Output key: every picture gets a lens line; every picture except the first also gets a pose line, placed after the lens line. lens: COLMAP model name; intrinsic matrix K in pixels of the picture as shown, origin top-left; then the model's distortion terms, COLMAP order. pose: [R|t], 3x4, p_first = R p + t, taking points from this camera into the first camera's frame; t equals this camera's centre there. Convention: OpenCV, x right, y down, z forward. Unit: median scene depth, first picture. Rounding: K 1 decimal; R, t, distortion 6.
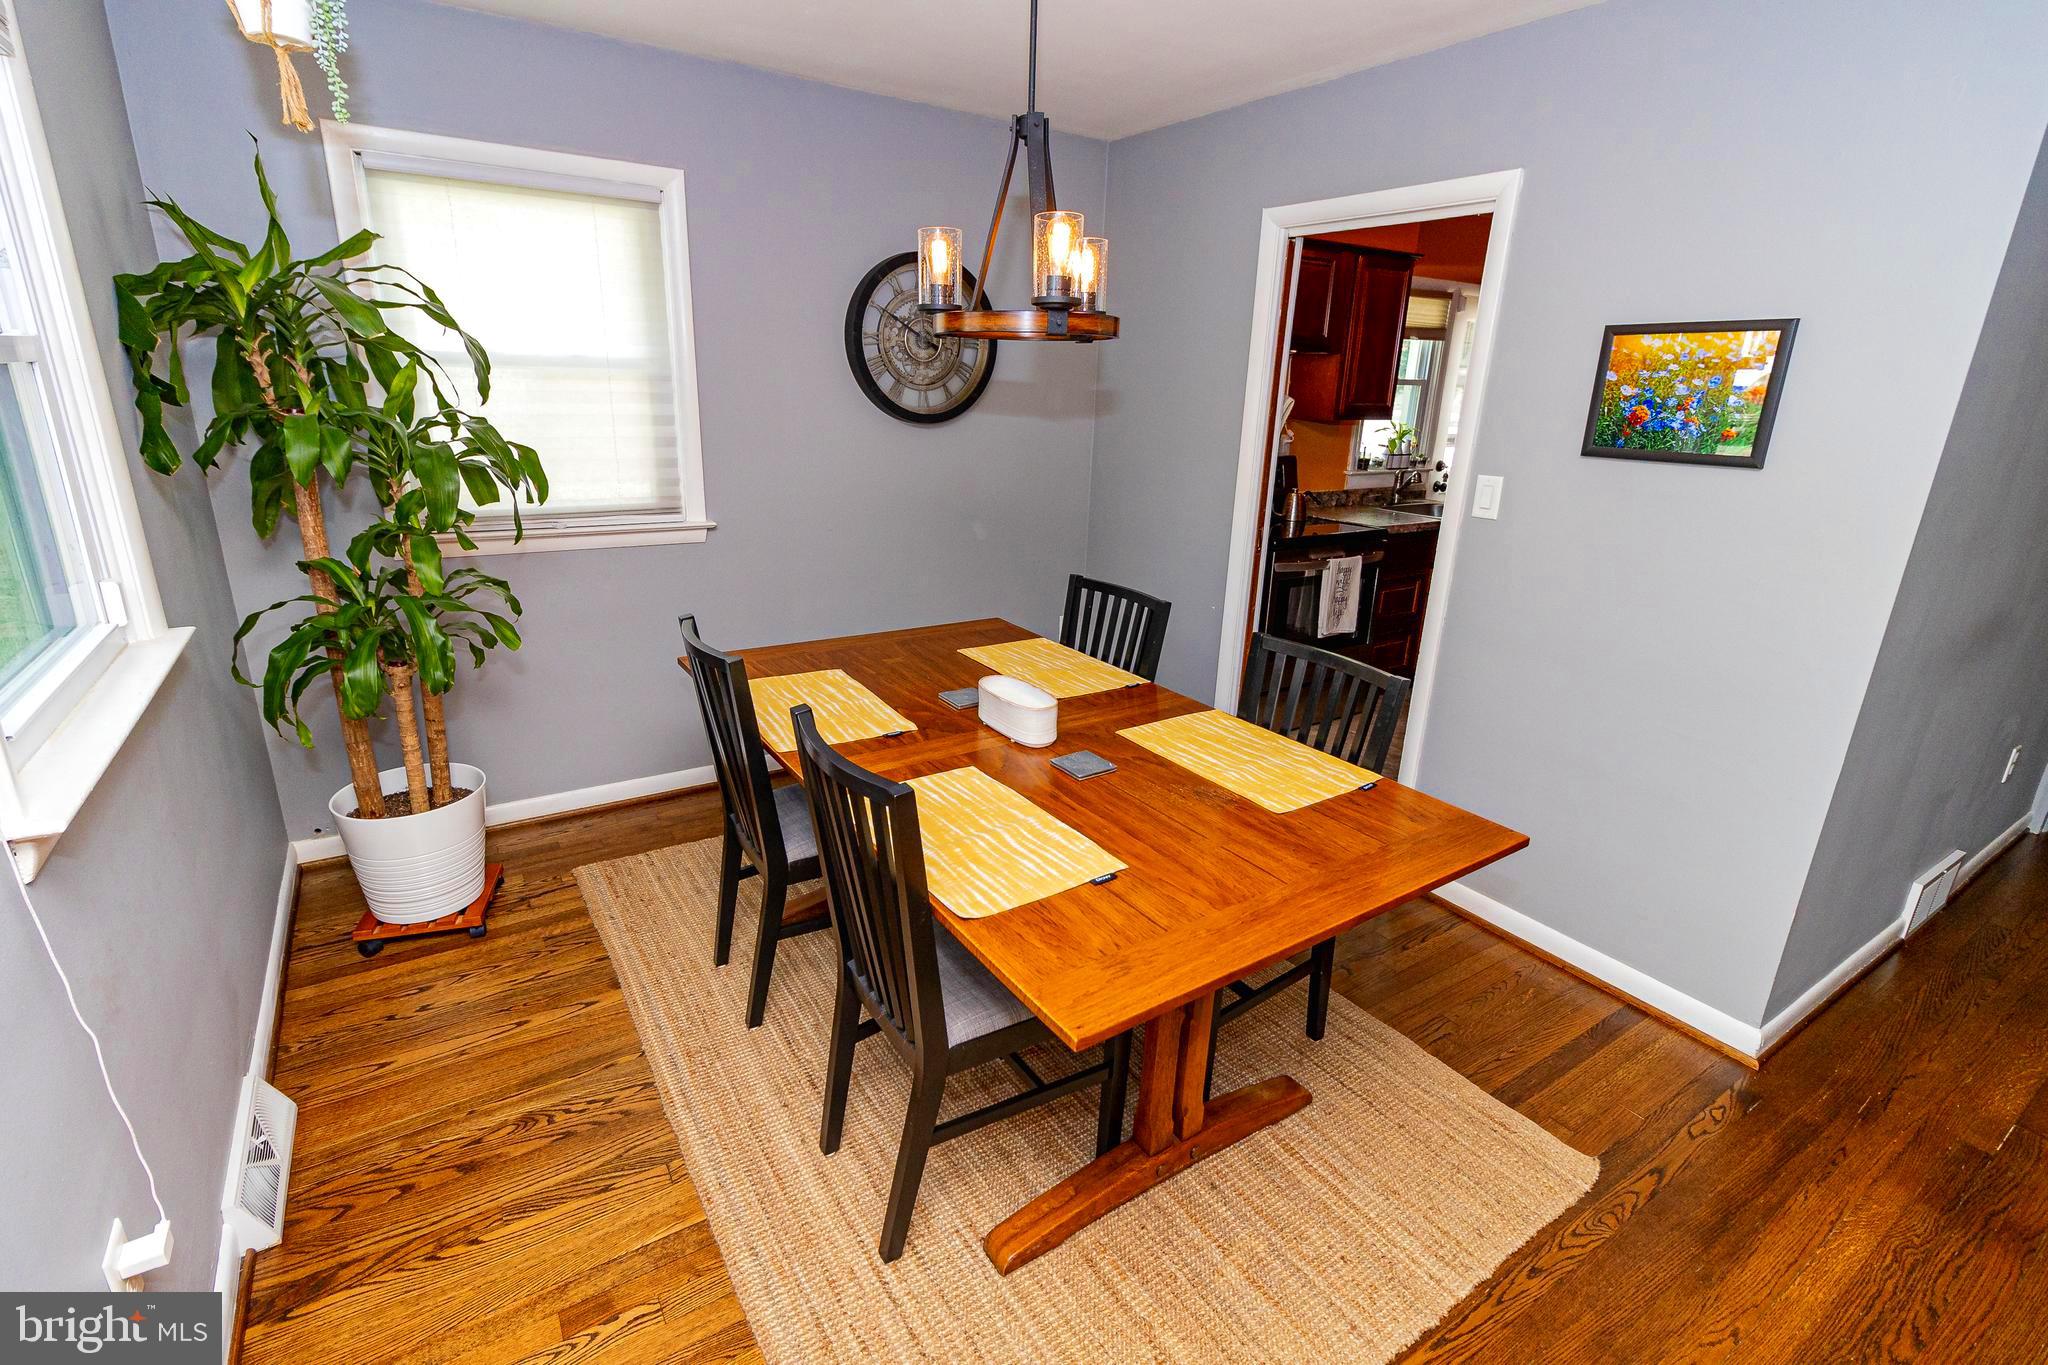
lens RADIAL K [[939.6, 0, 1013.3], [0, 939.6, 677.0], [0, 0, 1]] dist [-0.002370, -0.000562]
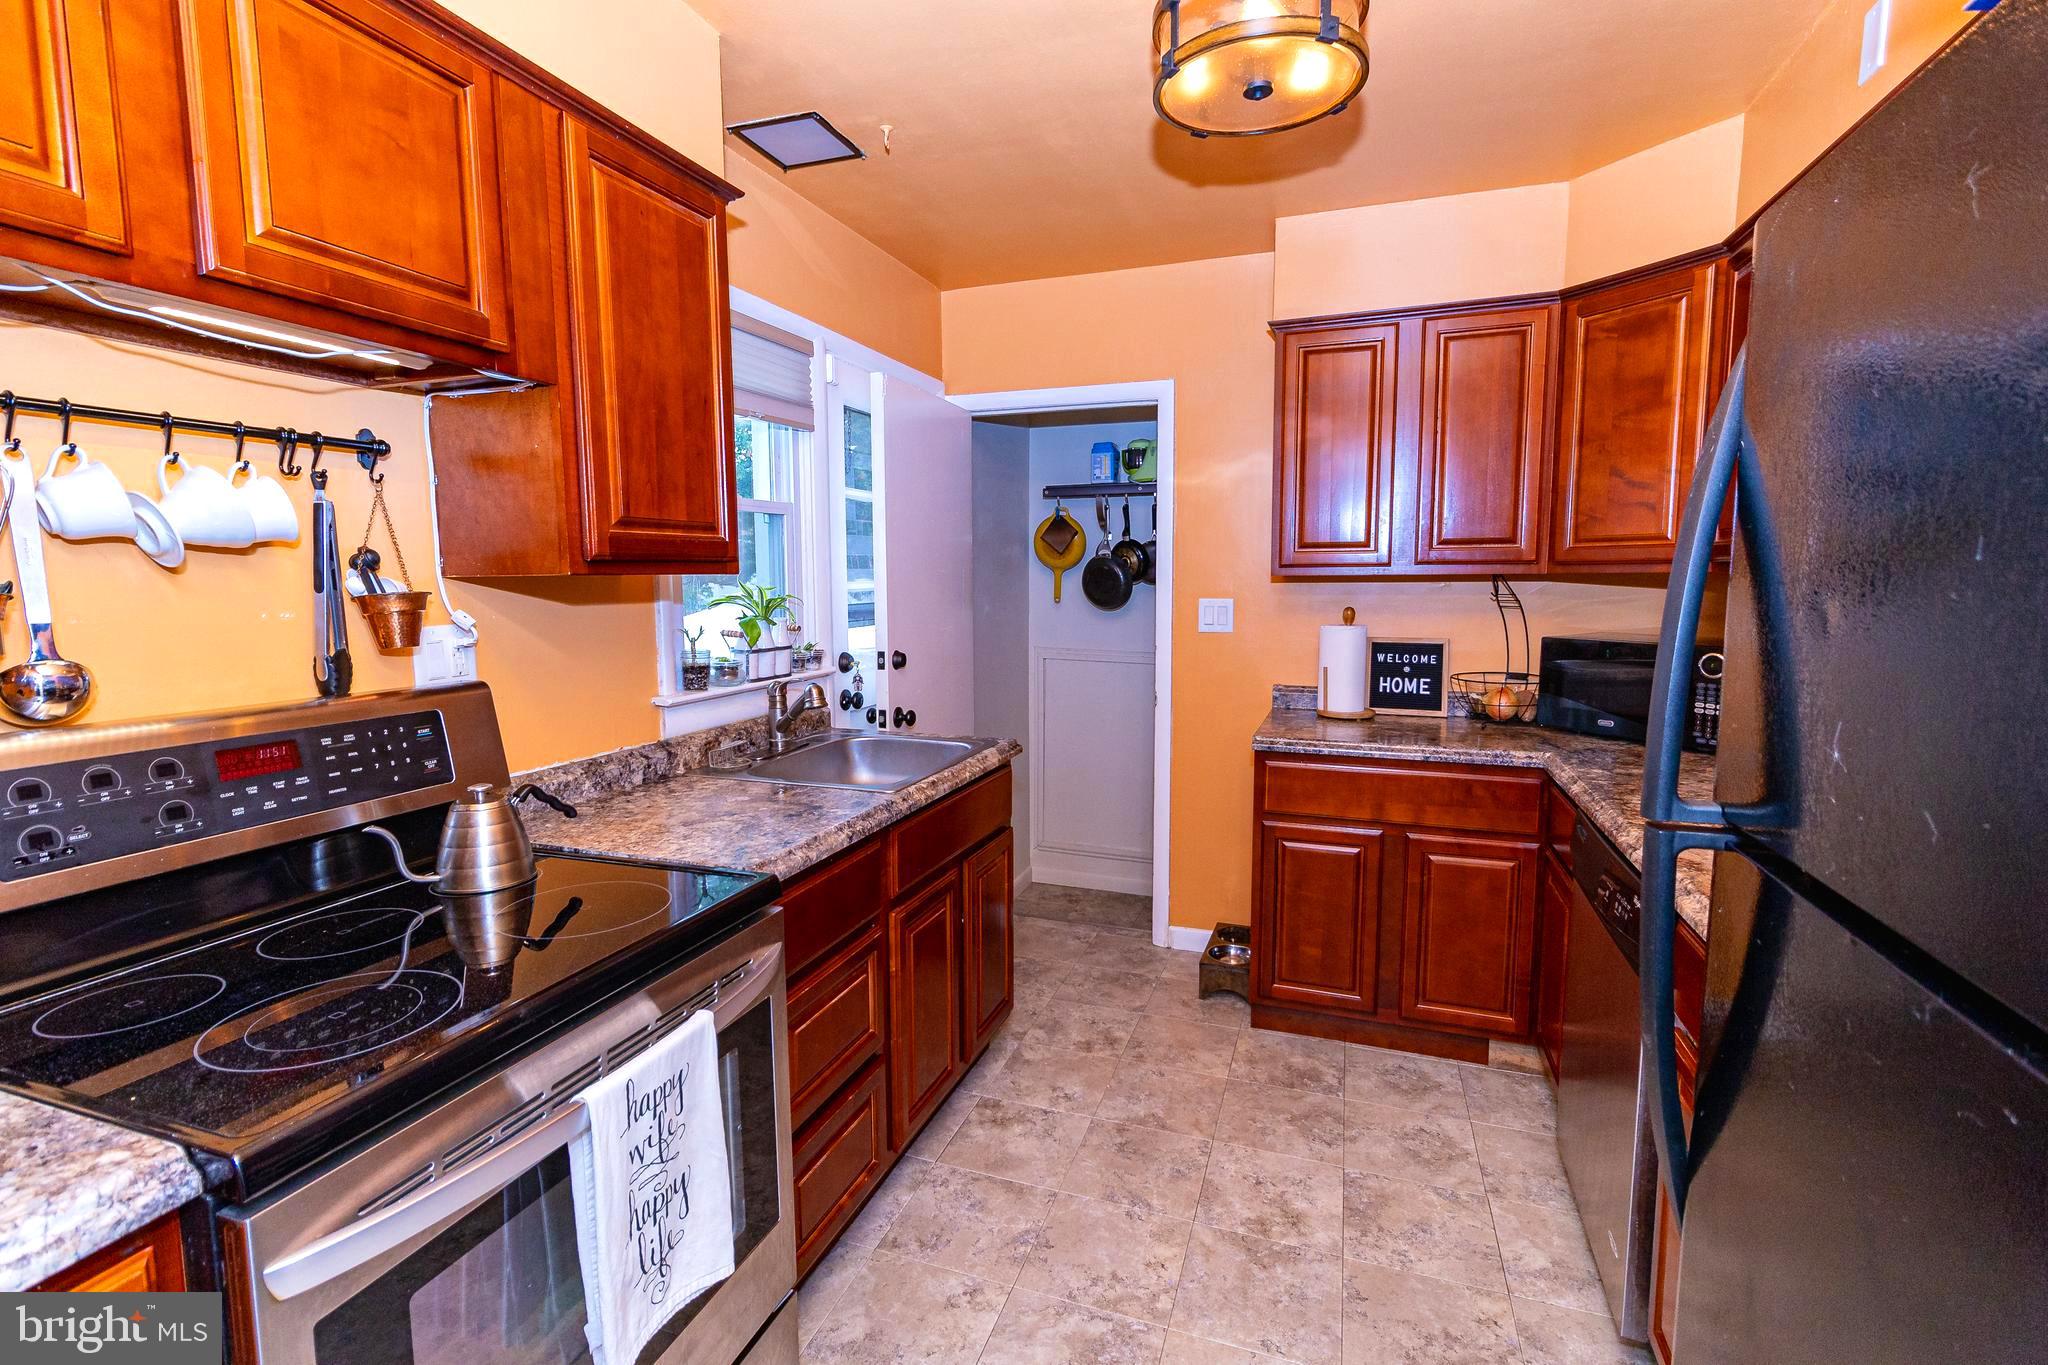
lens RADIAL K [[939.6, 0, 1020.3], [0, 939.6, 678.2], [0, 0, 1]] dist [-0.002370, -0.000562]
pose [[0.794990, -0.095889, 0.598997, 0.230502], [0.204906, 0.971838, -0.116378, -0.143939], [-0.570969, 0.215258, 0.792249, 0.564679]]
